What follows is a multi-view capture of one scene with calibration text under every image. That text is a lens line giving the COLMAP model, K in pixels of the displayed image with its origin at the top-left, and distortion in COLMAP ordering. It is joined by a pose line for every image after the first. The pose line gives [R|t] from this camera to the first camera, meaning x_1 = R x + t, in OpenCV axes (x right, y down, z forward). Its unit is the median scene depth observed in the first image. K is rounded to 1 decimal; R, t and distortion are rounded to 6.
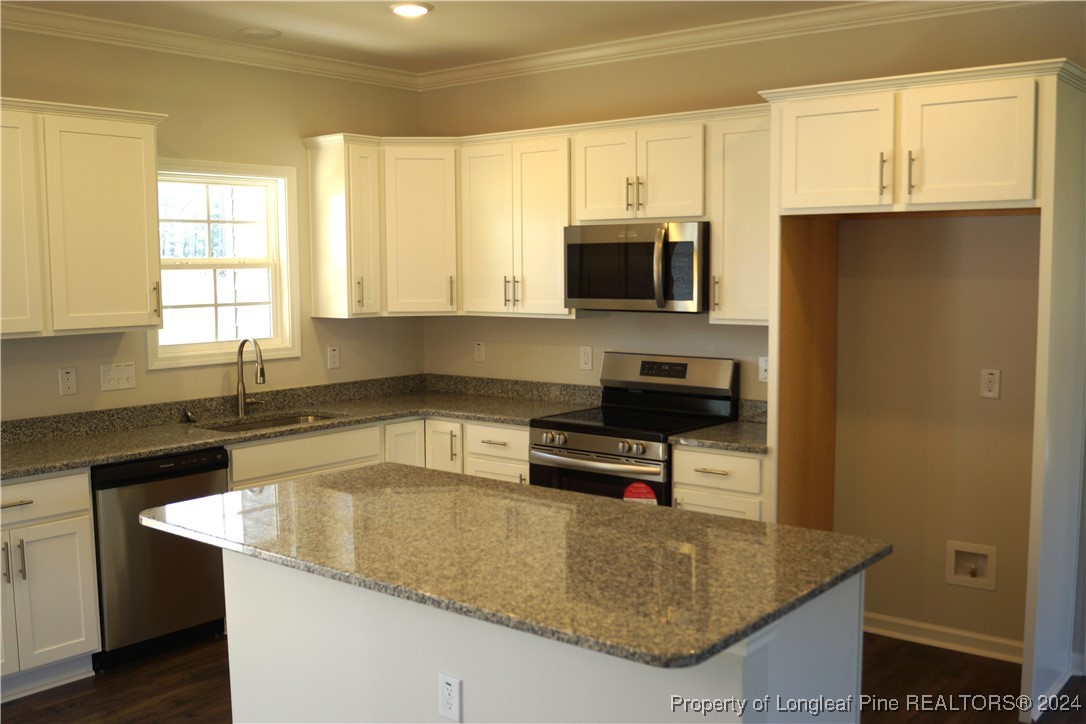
lens RADIAL K [[1072.1, 0, 546.6], [0, 1072.1, 373.7], [0, 0, 1]] dist [-0.057970, -0.008010]
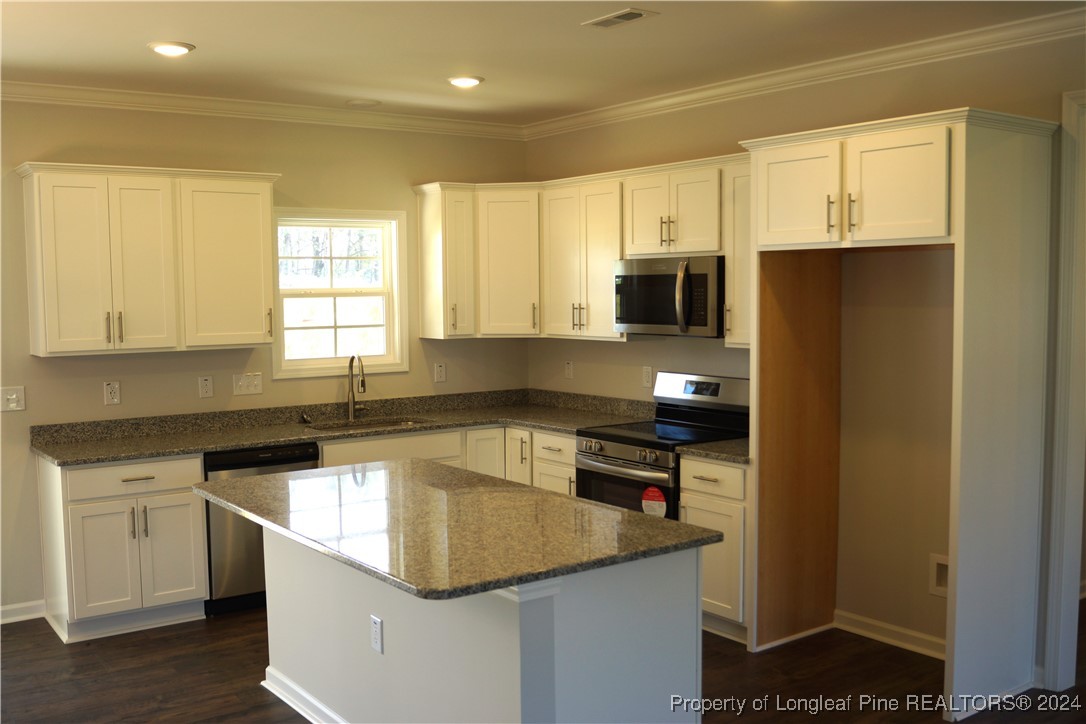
lens RADIAL K [[1072.1, 0, 546.6], [0, 1072.1, 373.7], [0, 0, 1]] dist [-0.057970, -0.008010]
pose [[0.967084, 0.017639, -0.253845, 0.241471], [-0.022460, 0.999618, -0.016108, 0.002705], [0.253464, 0.021279, 0.967111, -0.114905]]
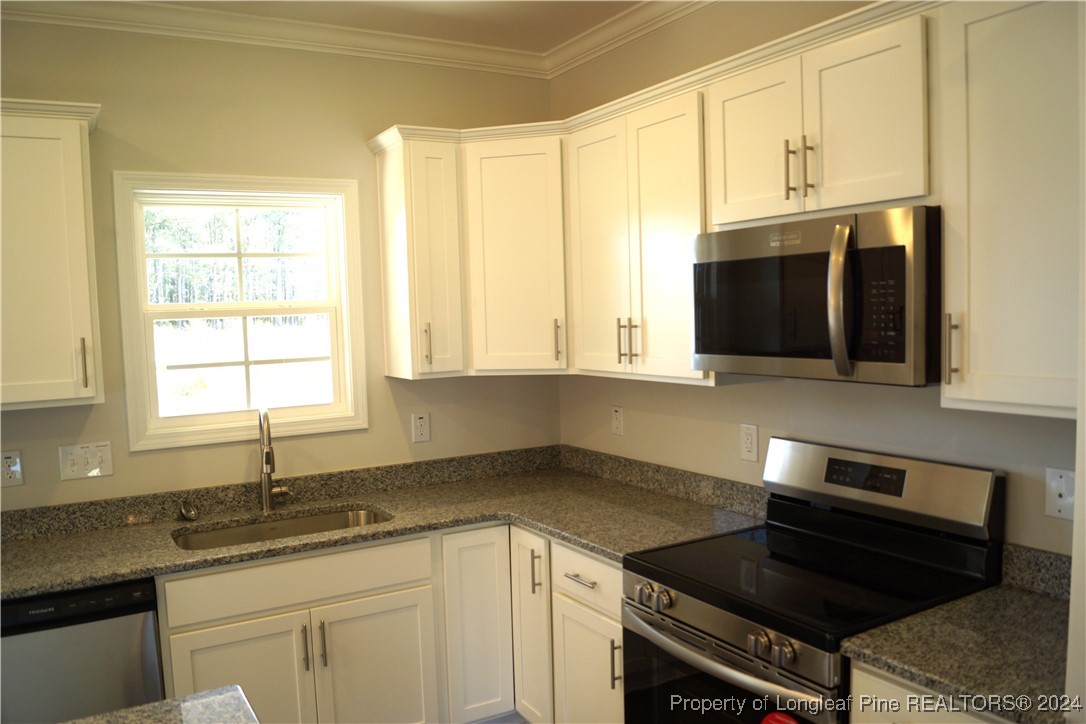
lens RADIAL K [[842.2, 0, 541.1], [0, 842.2, 380.8], [0, 0, 1]] dist [-0.081416, 0.008611]
pose [[0.938465, 0.006812, -0.345307, 0.103306], [-0.010558, 0.999904, -0.008968, -0.050877], [0.345213, 0.012062, 0.938447, 0.534840]]
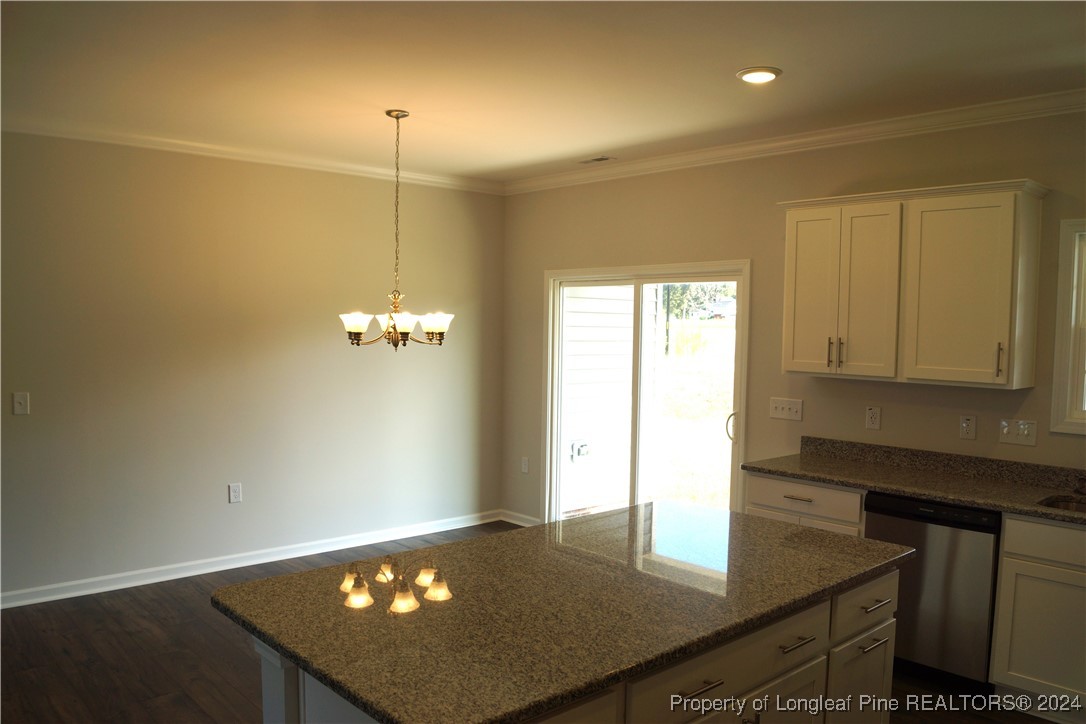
lens RADIAL K [[839.9, 0, 542.1], [0, 839.9, 378.4], [0, 0, 1]] dist [-0.081332, 0.010949]
pose [[-0.150908, 0.070902, -0.986002, 0.445102], [-0.116327, 0.989221, 0.088937, -0.064394], [0.981680, 0.128119, -0.141033, 0.617459]]
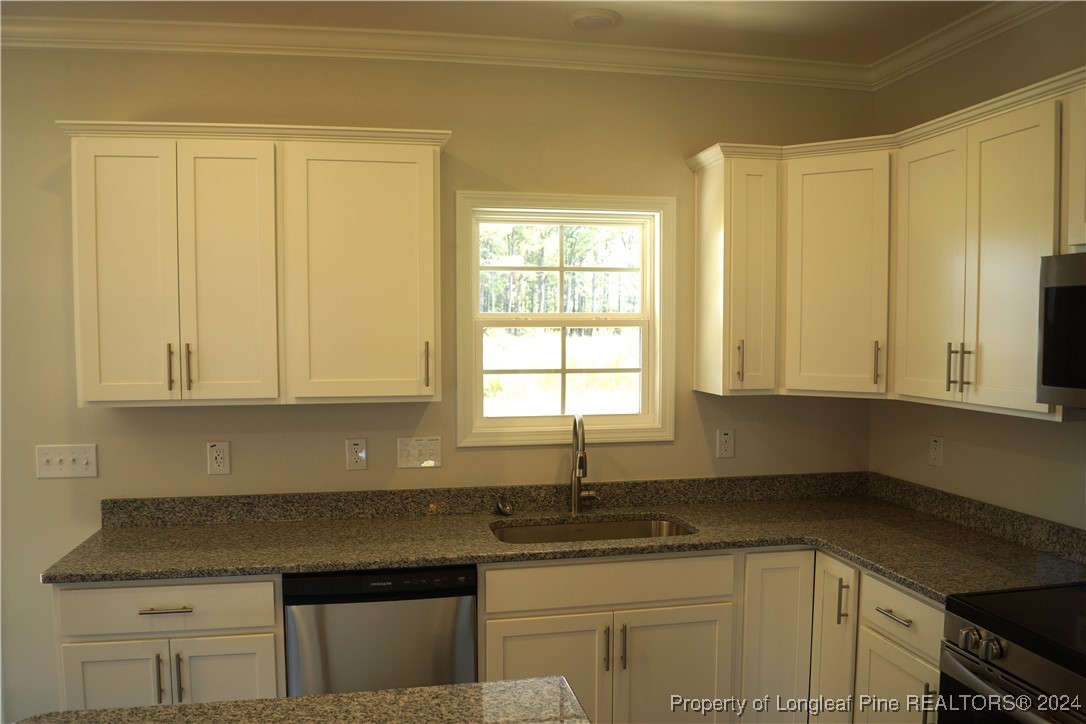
lens RADIAL K [[839.9, 0, 542.1], [0, 839.9, 378.4], [0, 0, 1]] dist [-0.081332, 0.010949]
pose [[0.774628, 0.044555, -0.630846, 0.086755], [-0.068569, 0.997552, -0.013743, -0.051301], [0.628689, 0.053902, 0.775787, 0.518470]]
